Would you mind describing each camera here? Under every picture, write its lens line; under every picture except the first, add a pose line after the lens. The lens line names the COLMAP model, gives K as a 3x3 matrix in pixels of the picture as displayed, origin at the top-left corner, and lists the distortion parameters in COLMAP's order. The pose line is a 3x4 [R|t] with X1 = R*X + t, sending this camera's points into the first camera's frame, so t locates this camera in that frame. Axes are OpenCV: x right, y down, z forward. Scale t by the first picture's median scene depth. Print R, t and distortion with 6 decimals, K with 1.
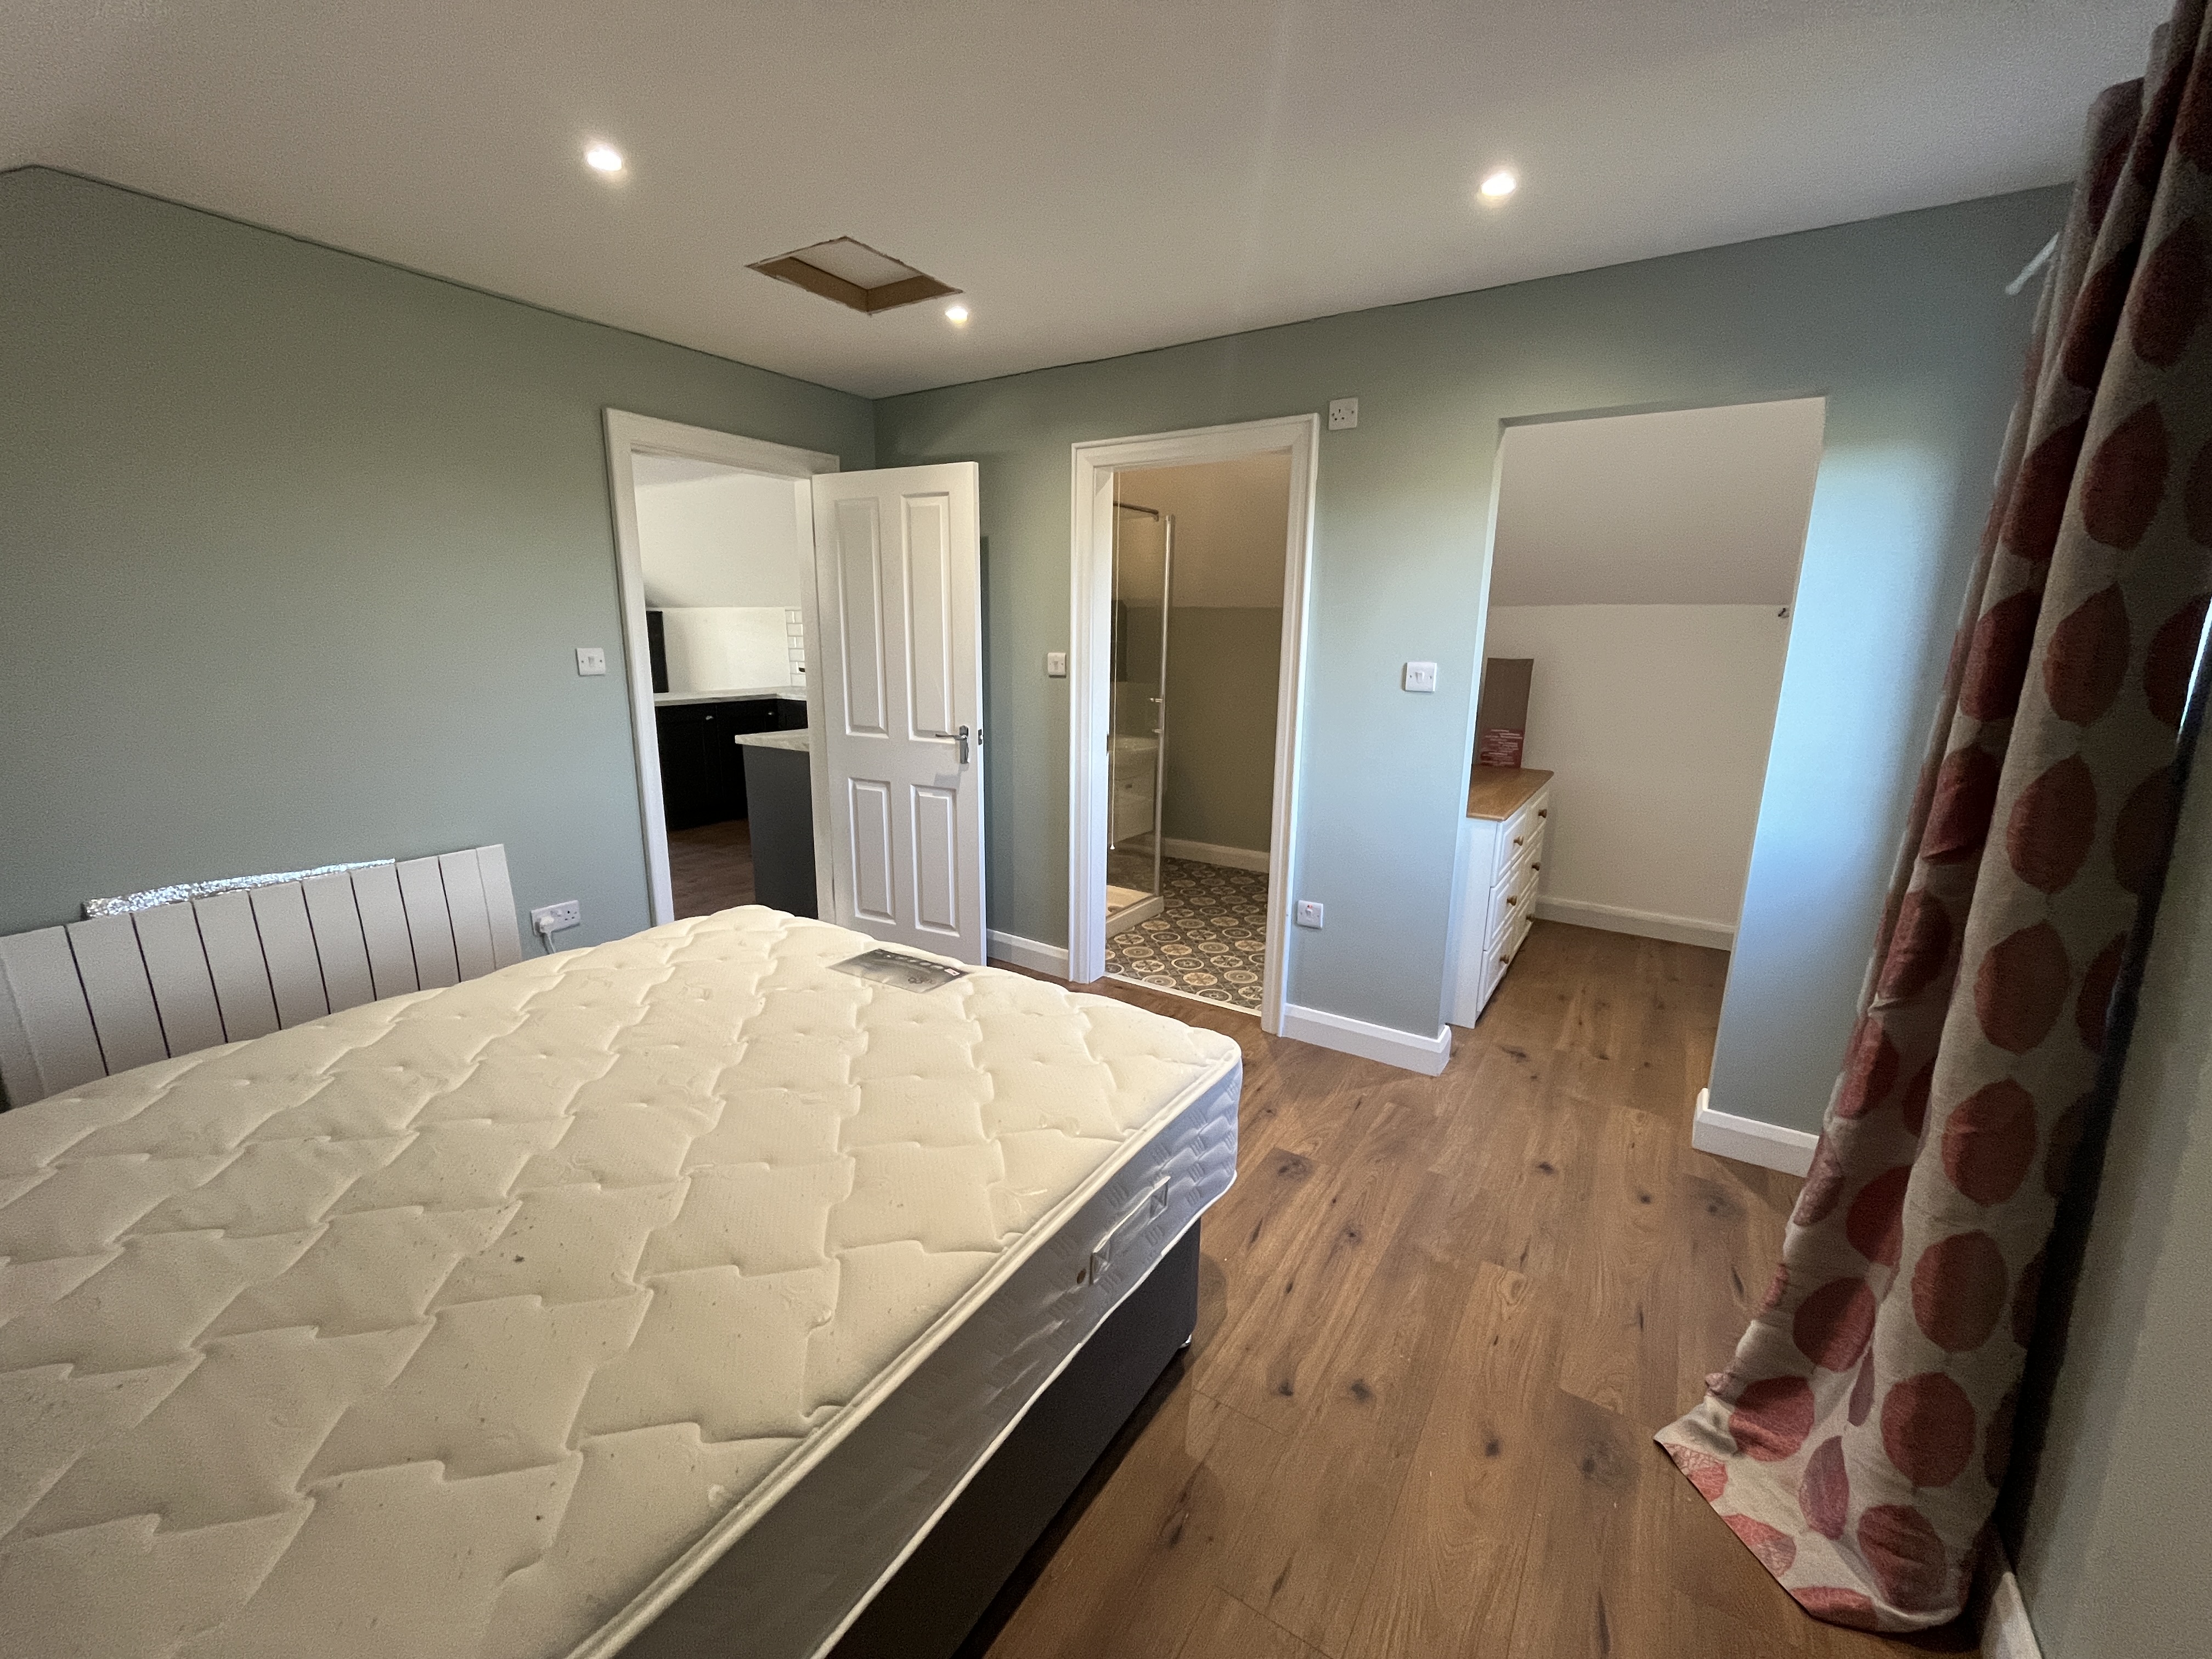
lens RADIAL K [[900.5, 0, 1105.1], [0, 900.5, 825.6], [0, 0, 1]] dist [-0.000505, -0.000043]
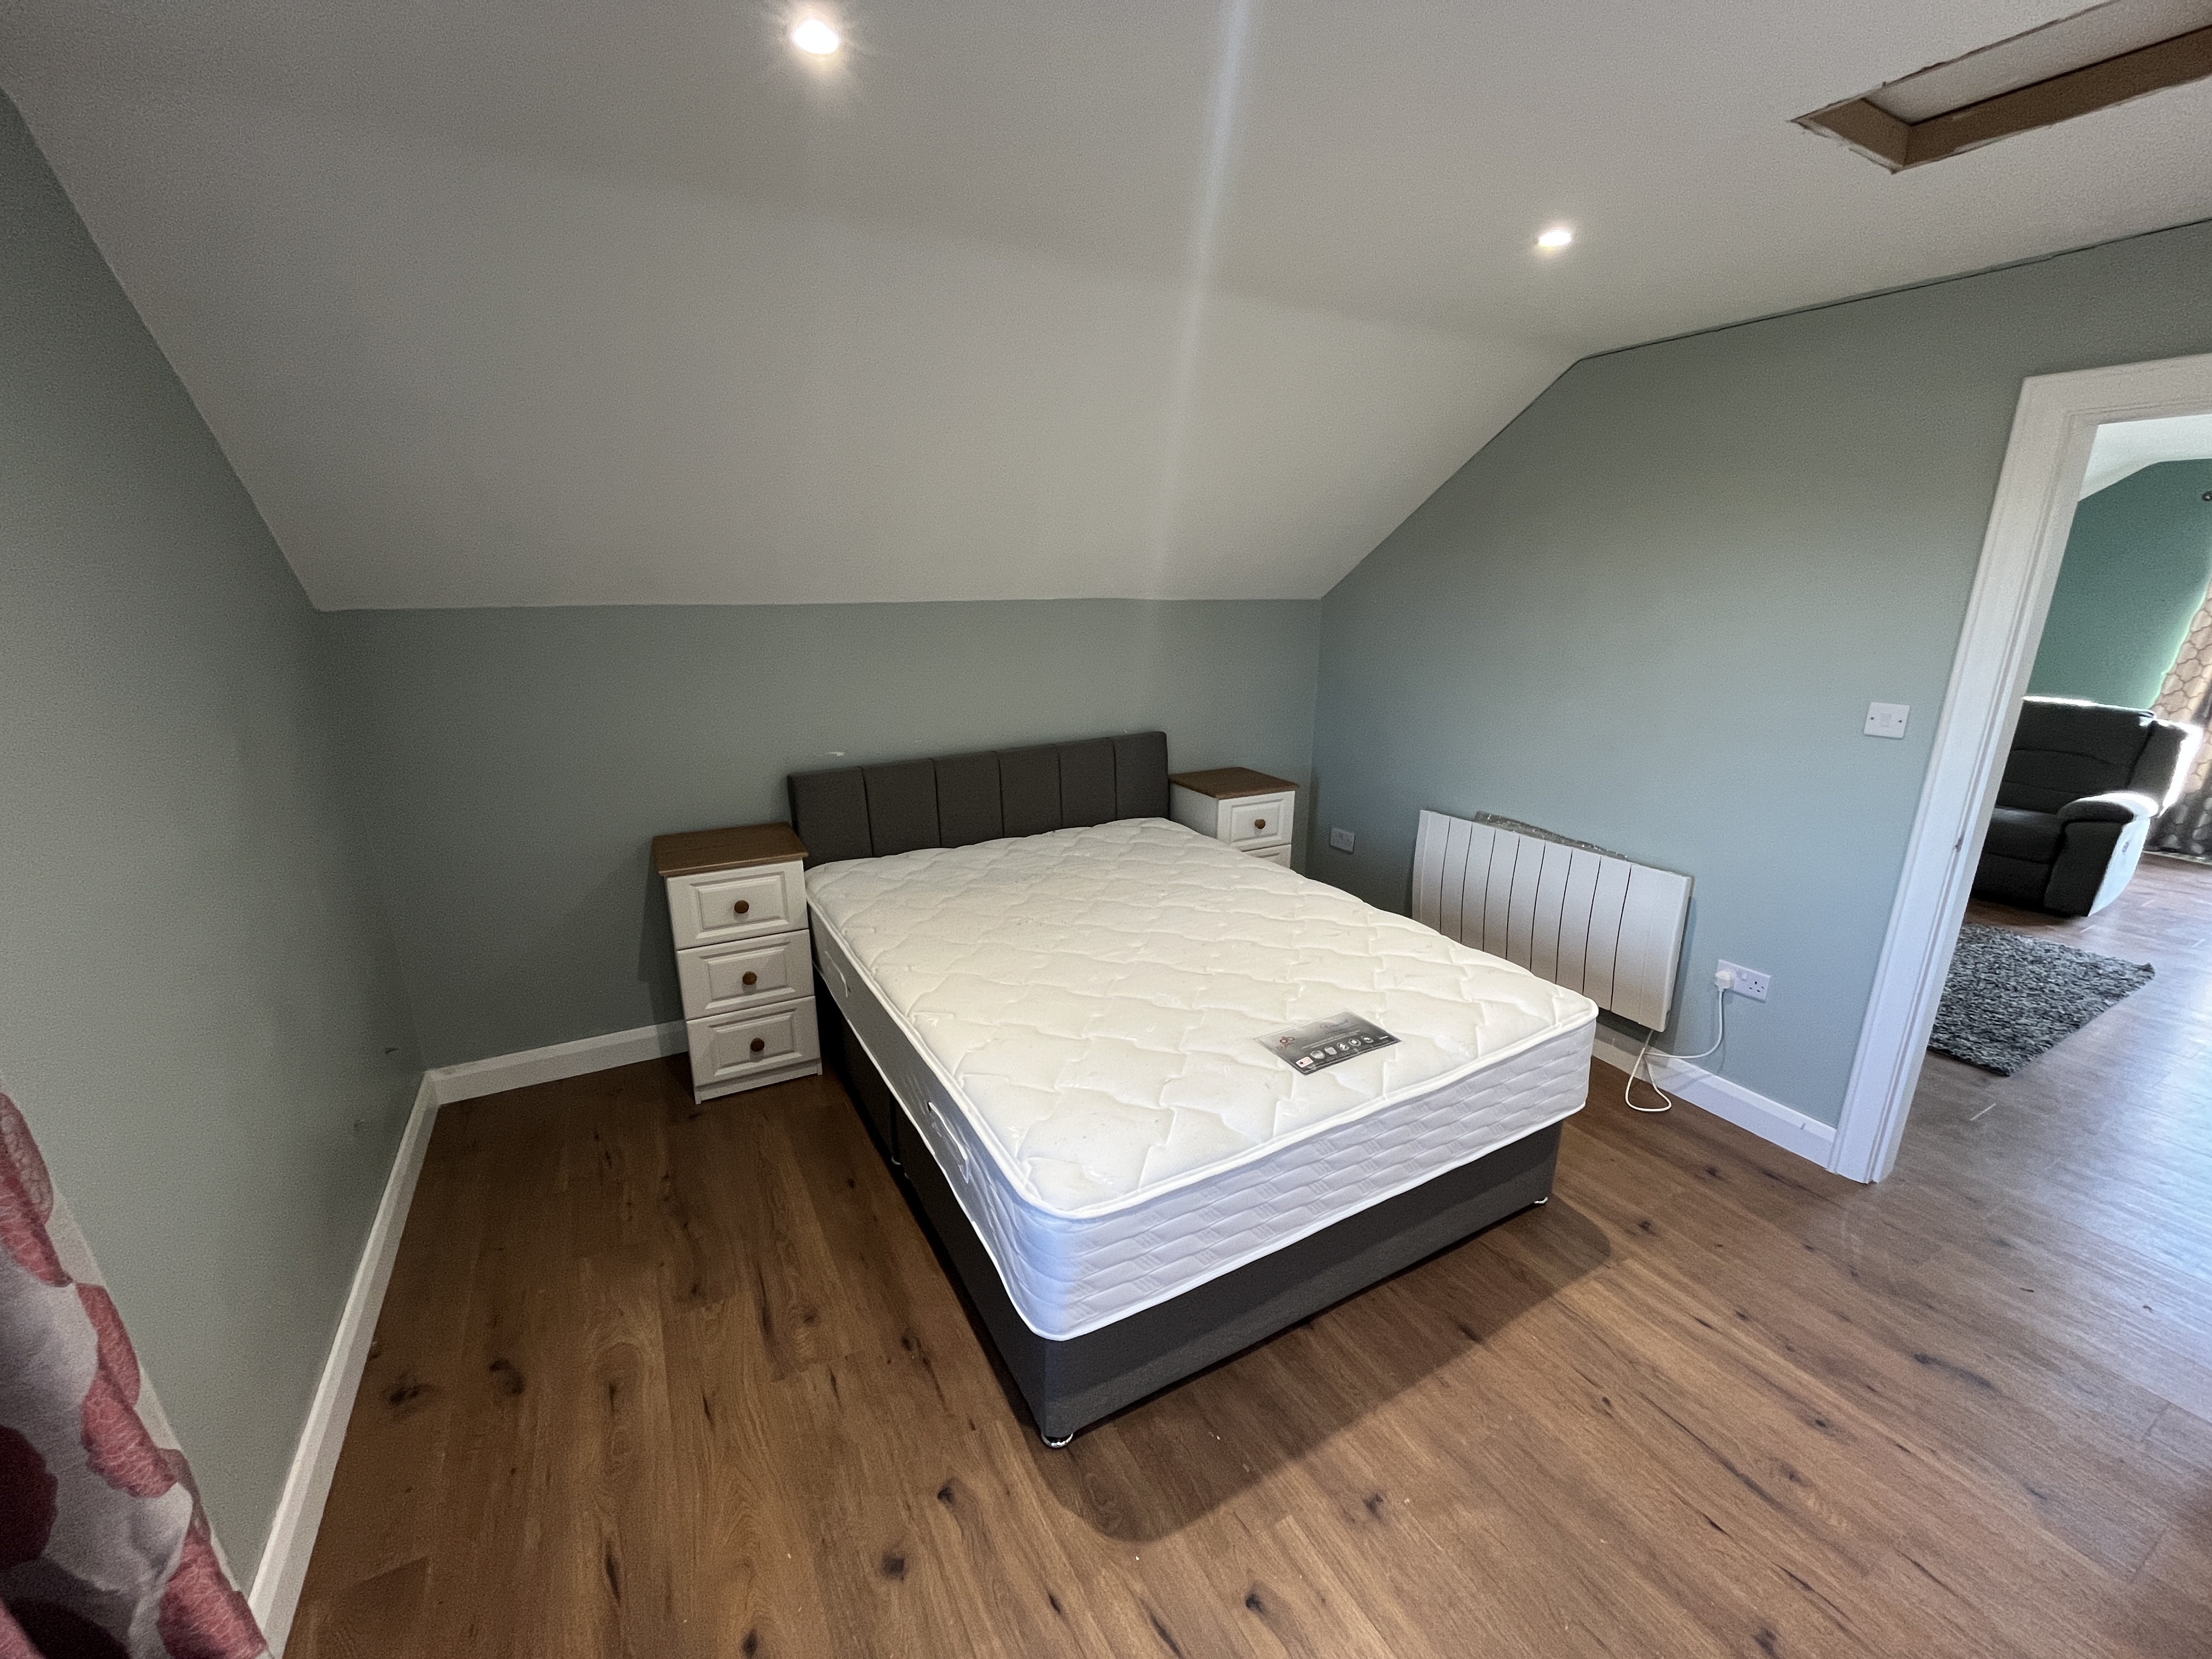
lens RADIAL K [[903.3, 0, 1100.6], [0, 903.3, 825.5], [0, 0, 1]] dist [-0.001141, -0.000038]
pose [[-0.475230, 0.218900, -0.852197, 0.739054], [-0.196075, 0.917854, 0.345106, -0.377001], [0.857736, 0.331100, -0.393271, 1.199099]]
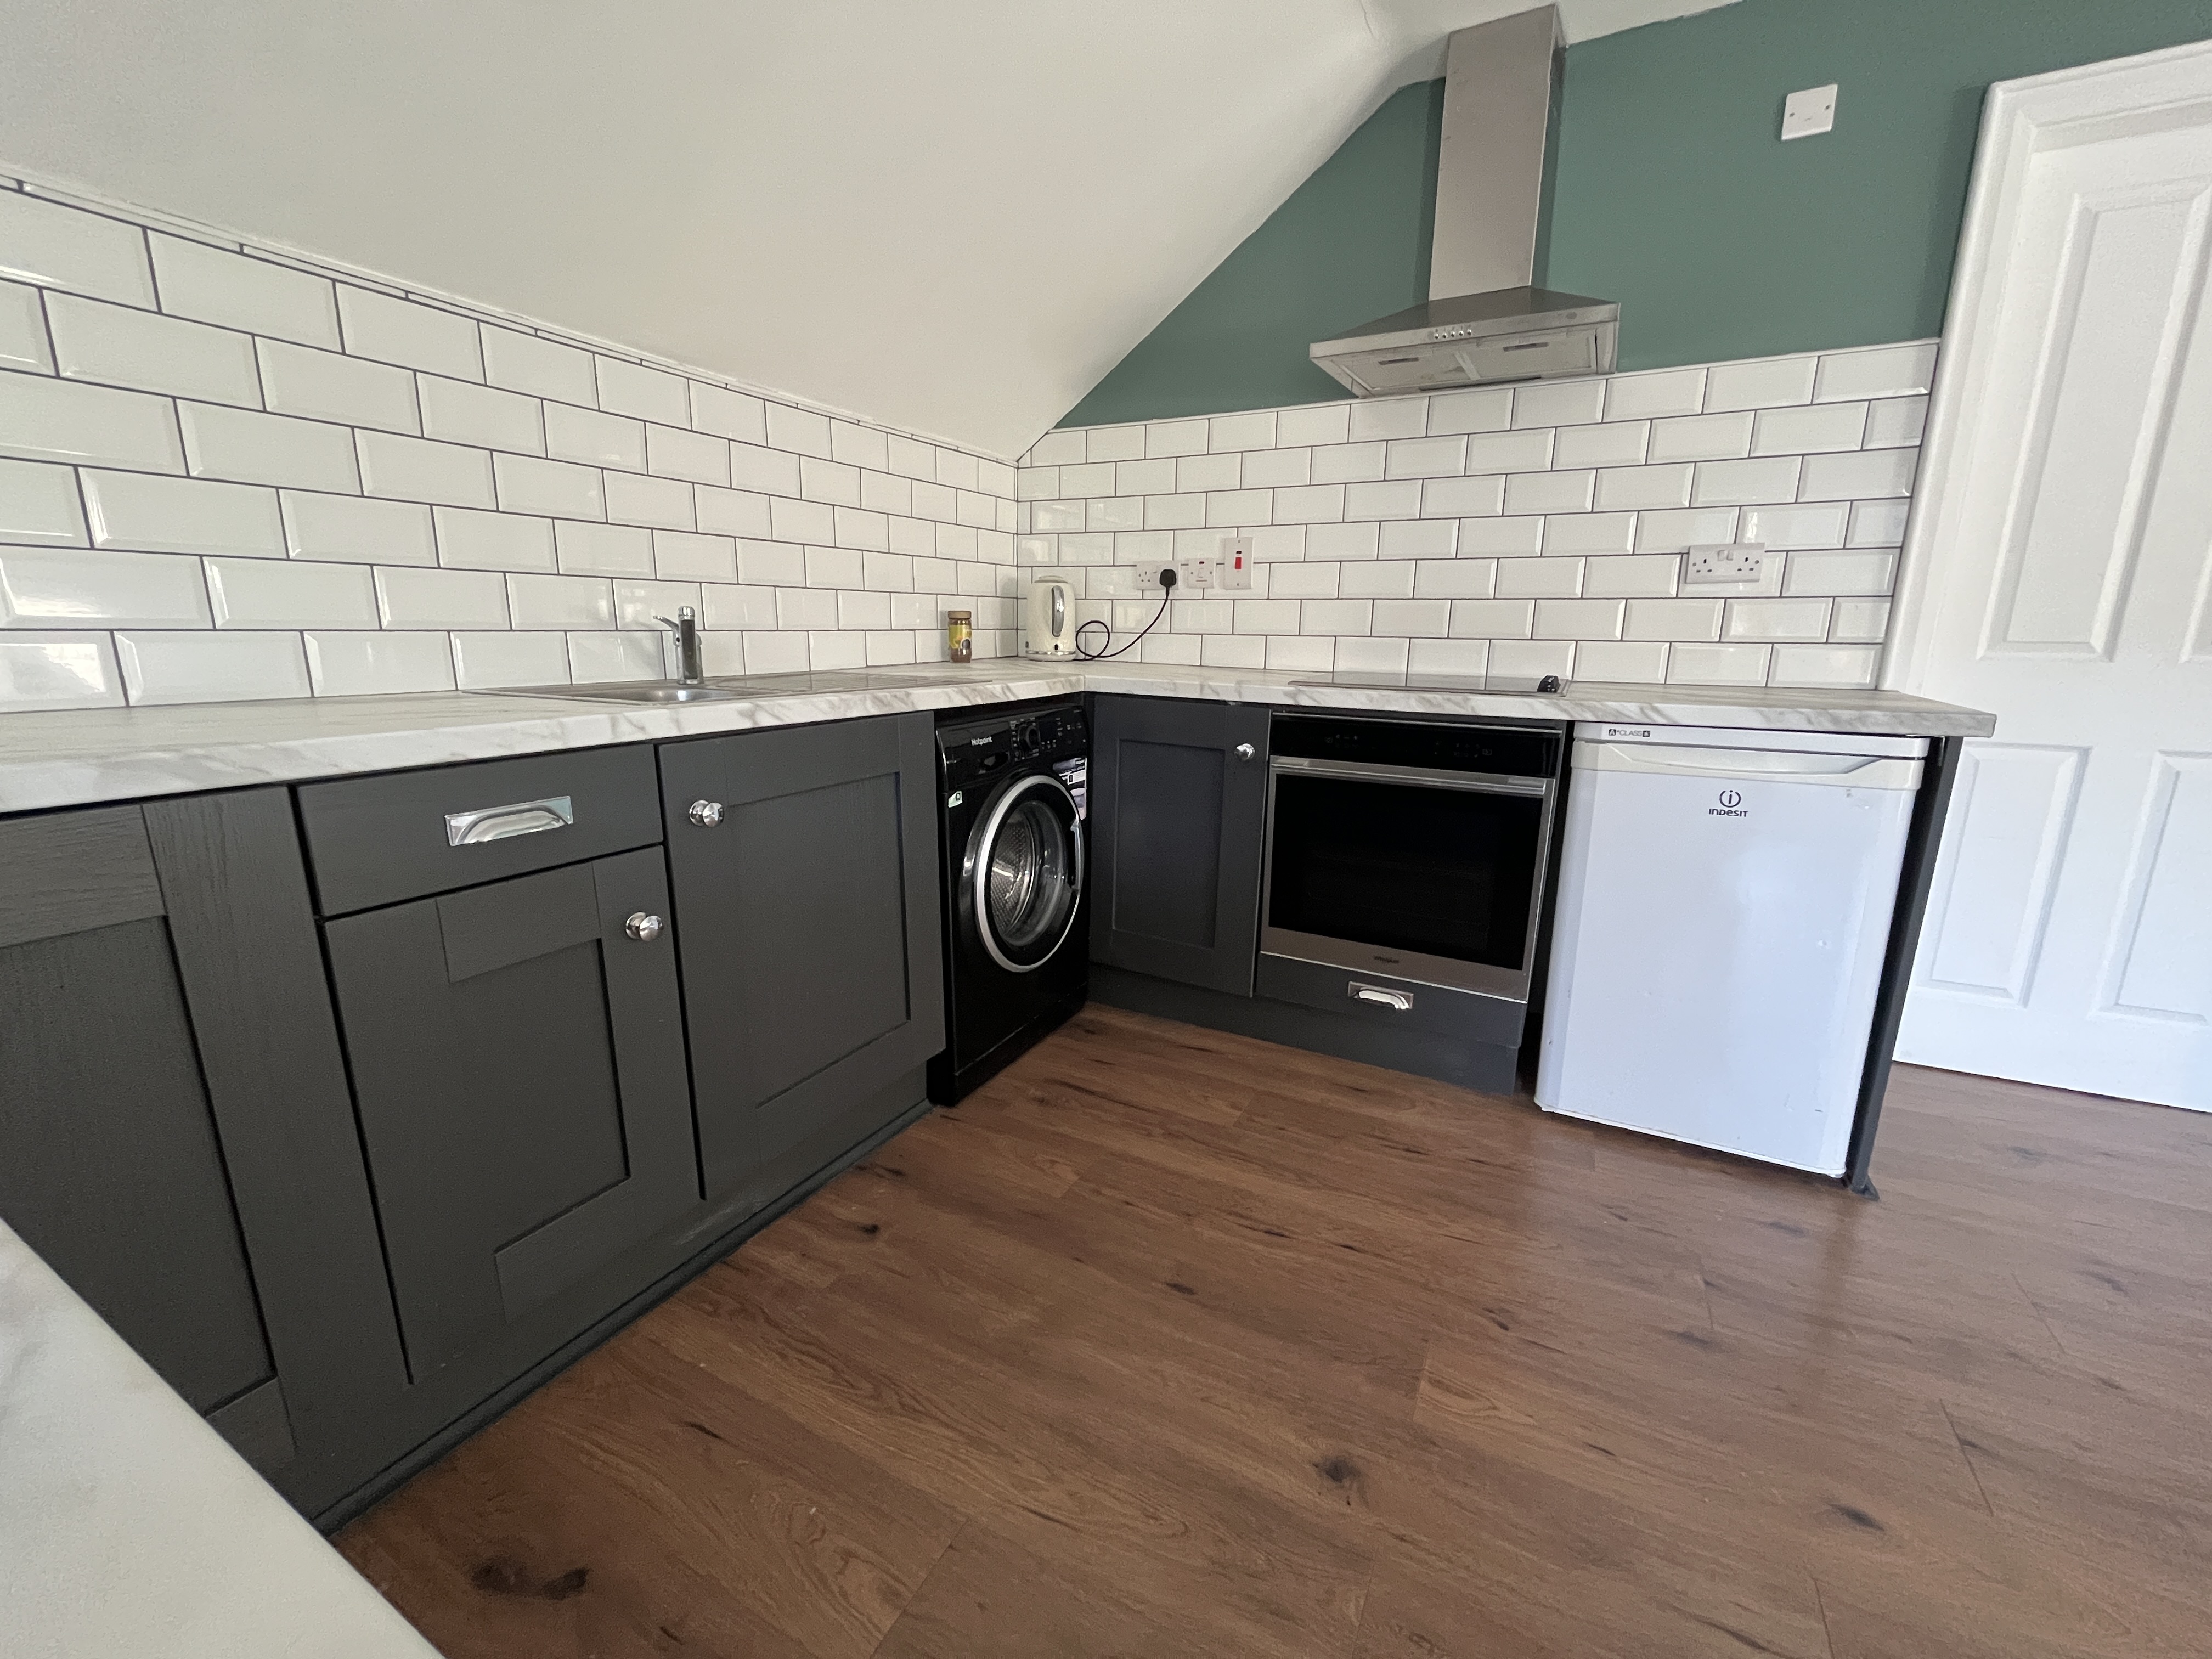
lens RADIAL K [[900.2, 0, 1103.2], [0, 900.2, 826.6], [0, 0, 1]] dist [-0.000806, -0.000076]
pose [[-0.089293, -0.231833, 0.968649, -0.211617], [0.200604, 0.948418, 0.245483, -0.011078], [-0.975595, 0.216235, -0.038180, 1.015669]]
